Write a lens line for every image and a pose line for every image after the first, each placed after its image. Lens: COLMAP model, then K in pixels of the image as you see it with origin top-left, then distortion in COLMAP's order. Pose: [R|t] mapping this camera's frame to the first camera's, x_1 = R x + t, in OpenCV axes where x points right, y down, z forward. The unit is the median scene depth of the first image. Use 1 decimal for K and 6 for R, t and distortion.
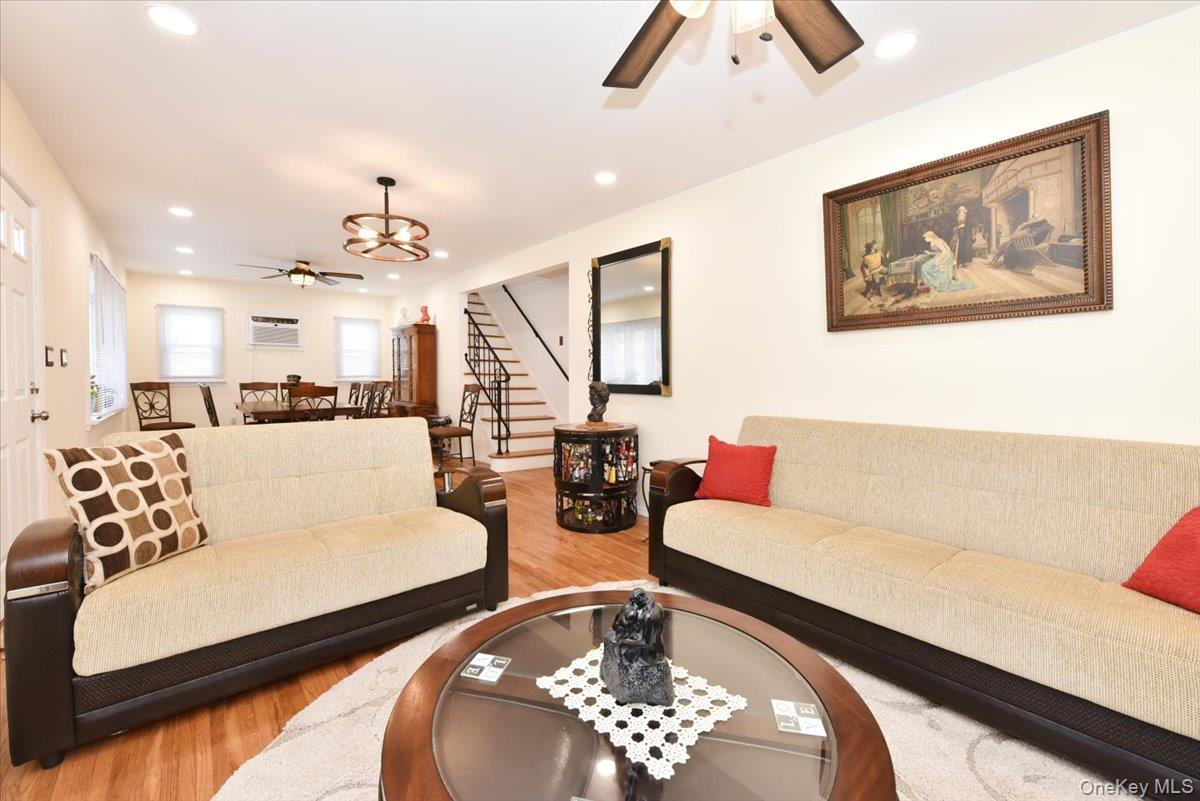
lens RADIAL K [[483.6, 0, 592.7], [0, 483.6, 376.2], [0, 0, 1]] dist [-0.007434, -0.000205]
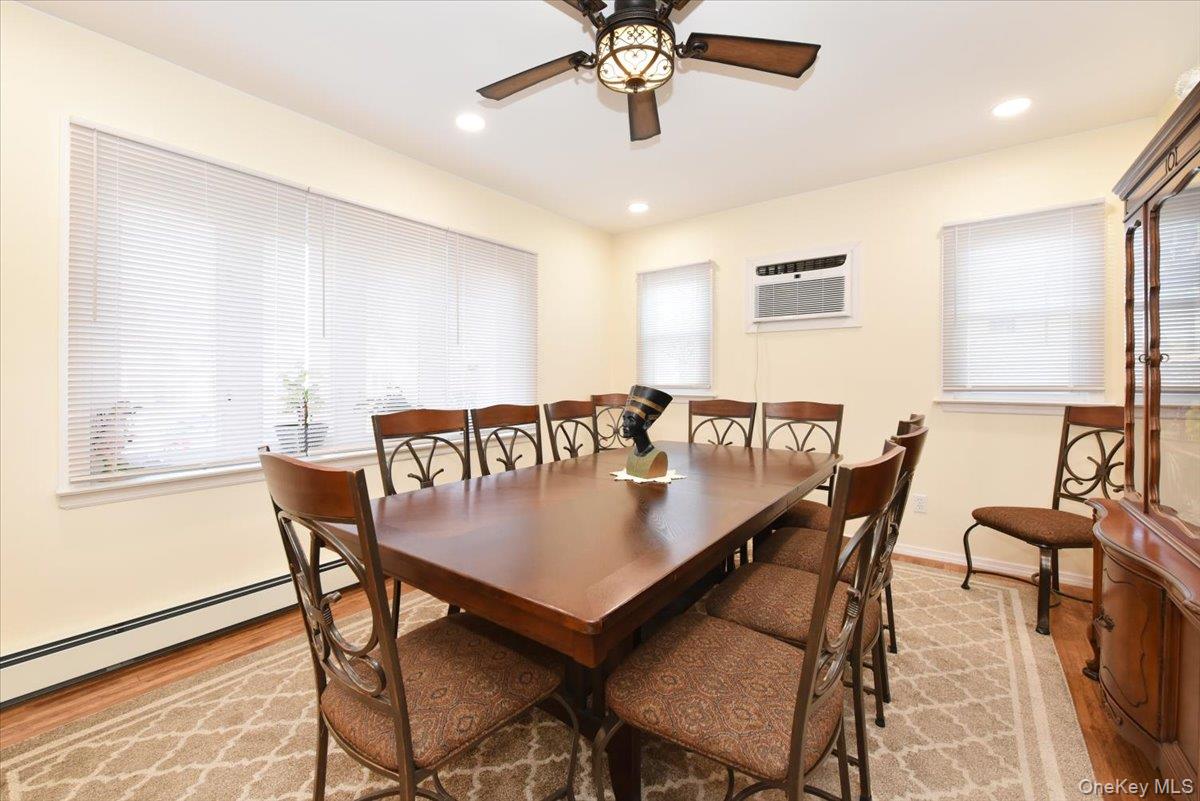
lens RADIAL K [[483.6, 0, 600.9], [0, 483.6, 390.1], [0, 0, 1]] dist [-0.007434, -0.000205]
pose [[0.221340, 0.010446, -0.975141, -0.495868], [-0.013411, 0.999881, 0.007667, 0.003357], [0.975104, 0.011381, 0.221454, 1.420774]]
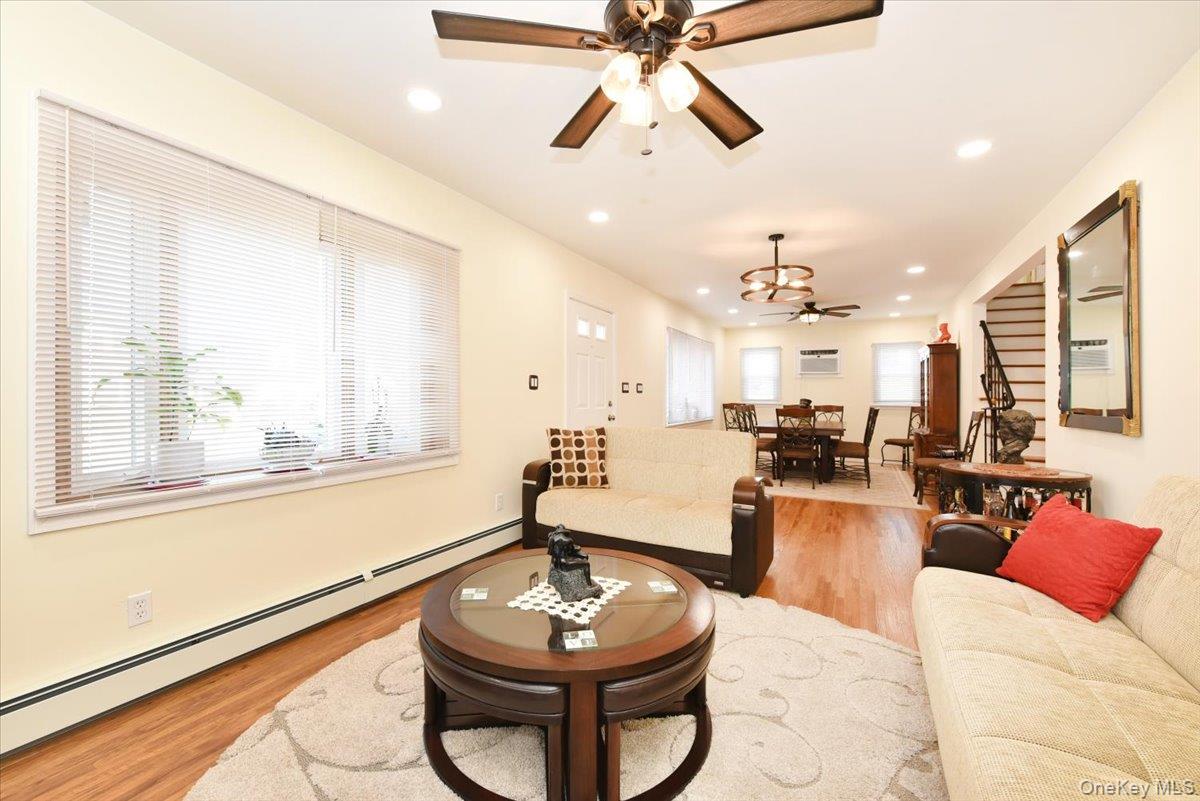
lens RADIAL K [[483.6, 0, 593.6], [0, 483.6, 387.6], [0, 0, 1]] dist [-0.007434, -0.000205]
pose [[0.359803, -0.014930, -0.932909, 0.473582], [-0.011193, 0.999731, -0.020316, -0.000529], [0.932961, 0.017752, 0.359539, 0.137308]]
